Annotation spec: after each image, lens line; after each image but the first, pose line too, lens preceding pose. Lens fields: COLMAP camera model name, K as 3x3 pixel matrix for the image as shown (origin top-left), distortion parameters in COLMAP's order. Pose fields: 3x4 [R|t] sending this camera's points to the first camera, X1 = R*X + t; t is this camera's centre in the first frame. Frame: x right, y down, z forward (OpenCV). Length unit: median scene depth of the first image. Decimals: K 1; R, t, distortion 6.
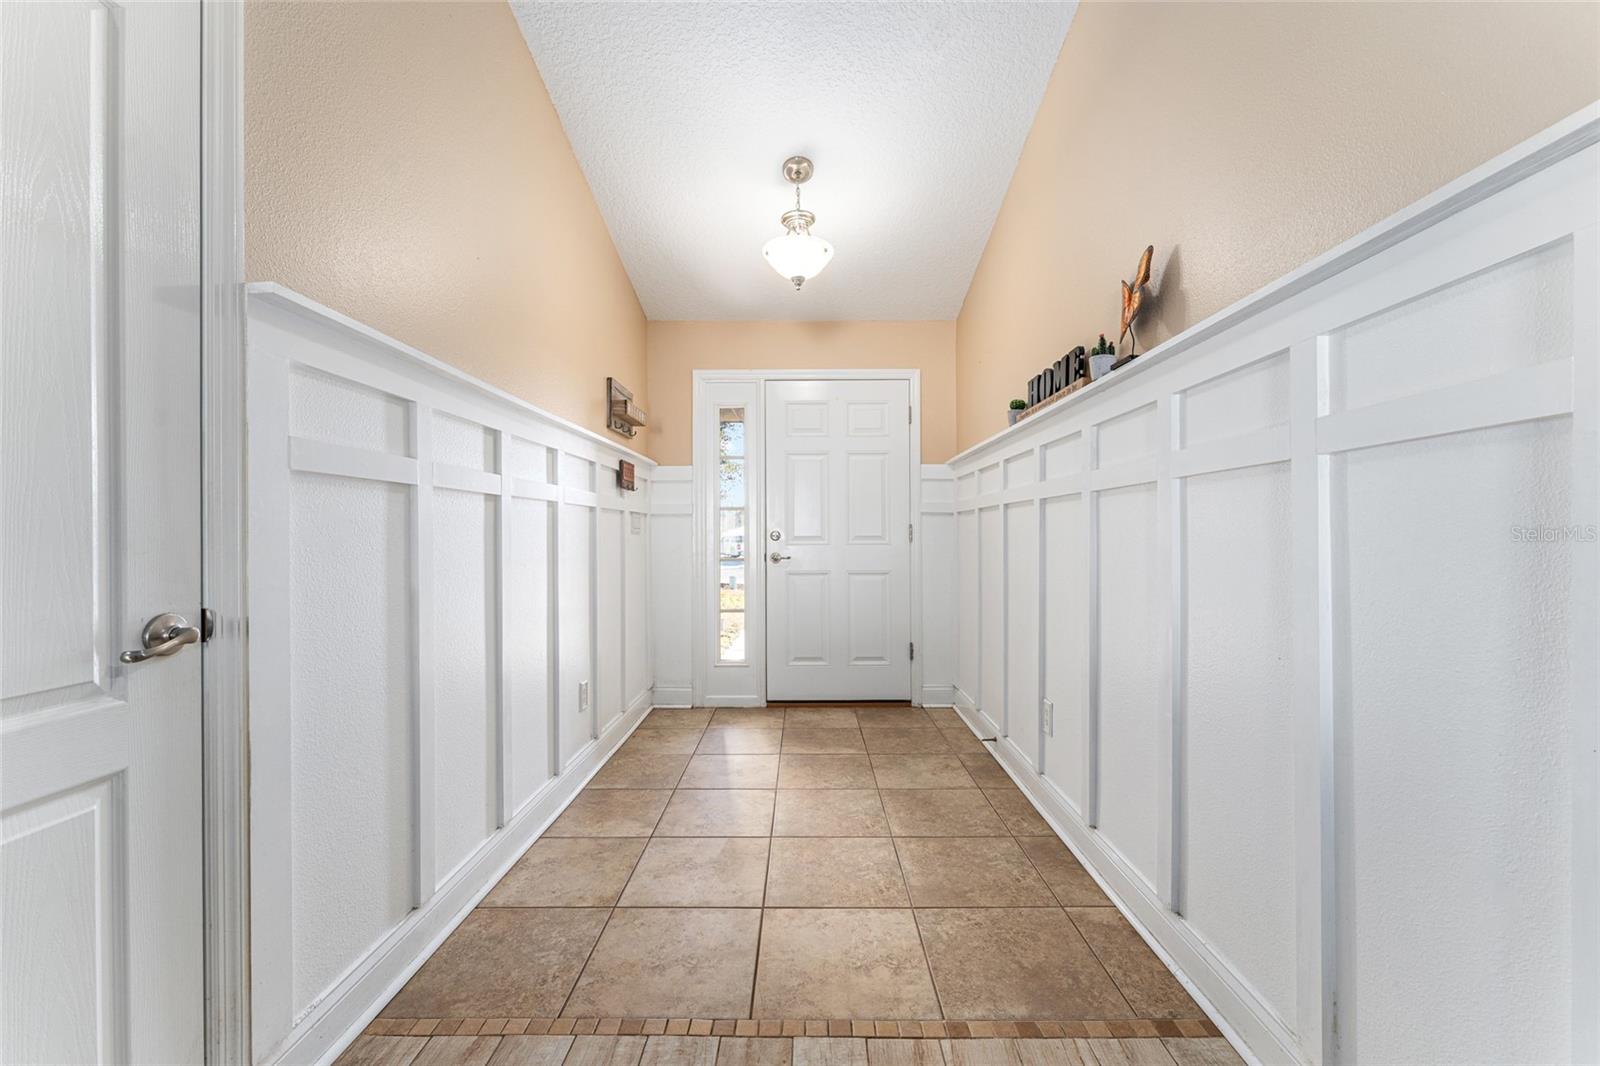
lens RADIAL K [[639.3, 0, 799.7], [0, 639.3, 536.7], [0, 0, 1]] dist [0.001770, -0.000584]
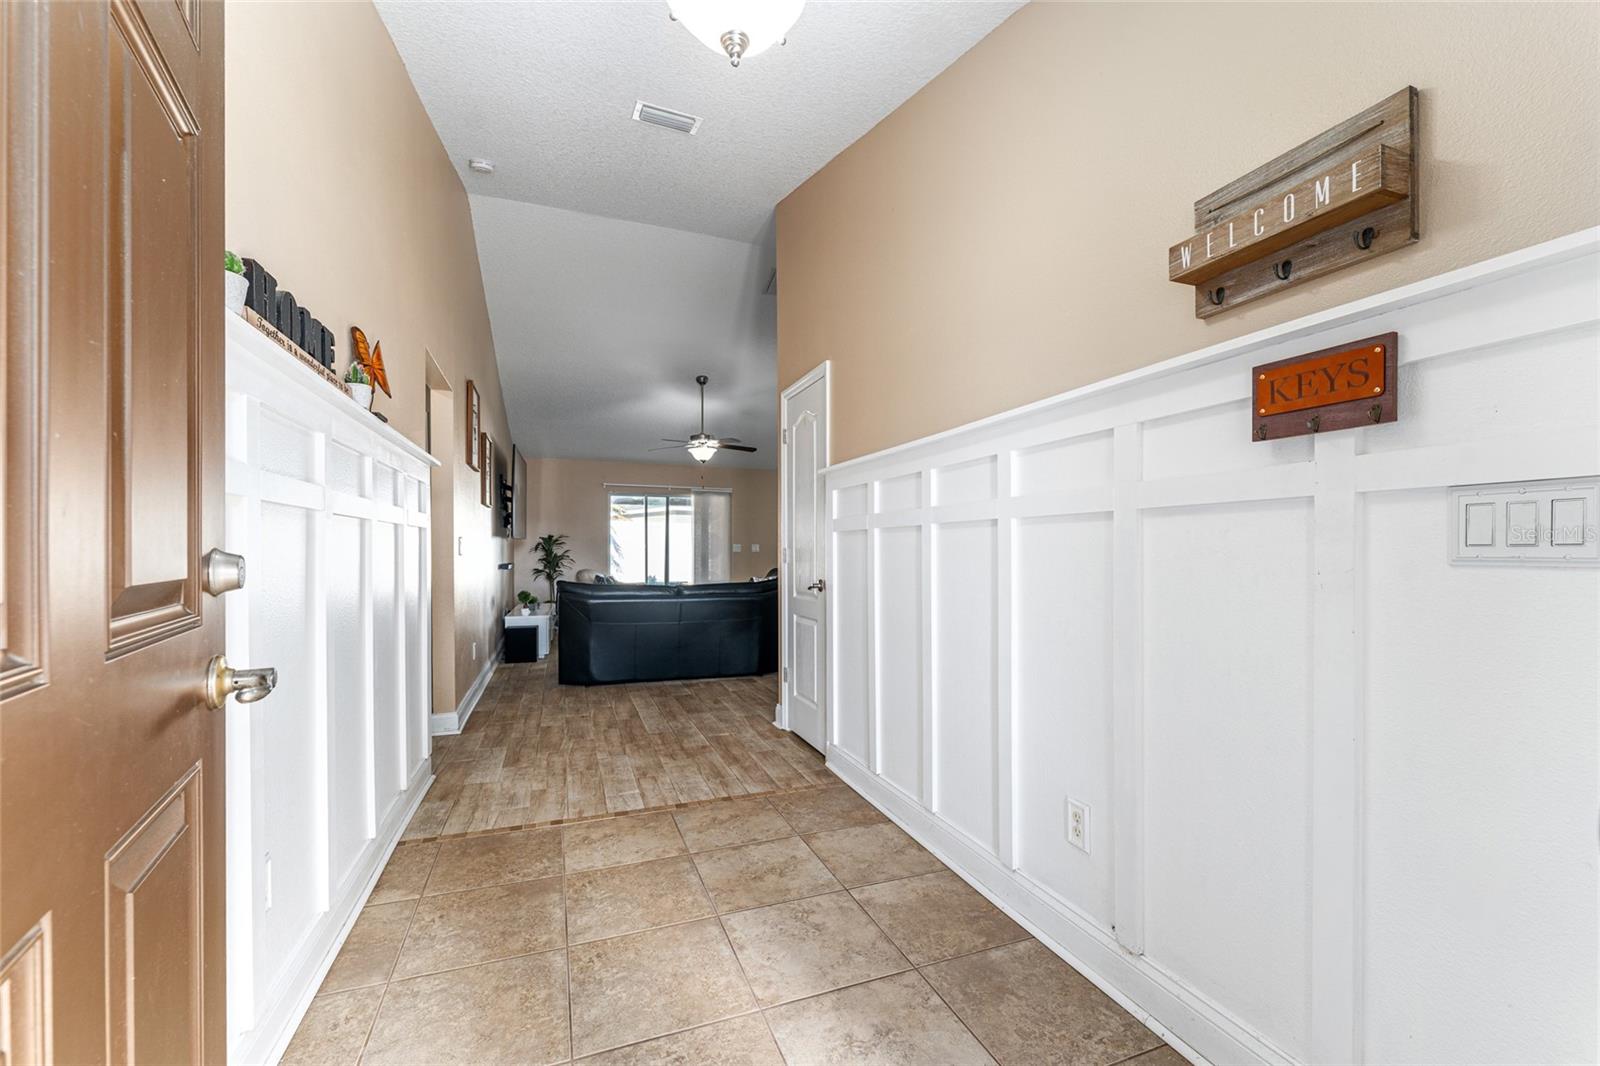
lens RADIAL K [[639.3, 0, 791.3], [0, 639.3, 550.5], [0, 0, 1]] dist [0.001770, -0.000584]
pose [[-0.933670, 0.000925, -0.358132, 0.204000], [0.001042, 0.999999, -0.000134, -0.018697], [0.358132, -0.000498, -0.933671, 2.217917]]
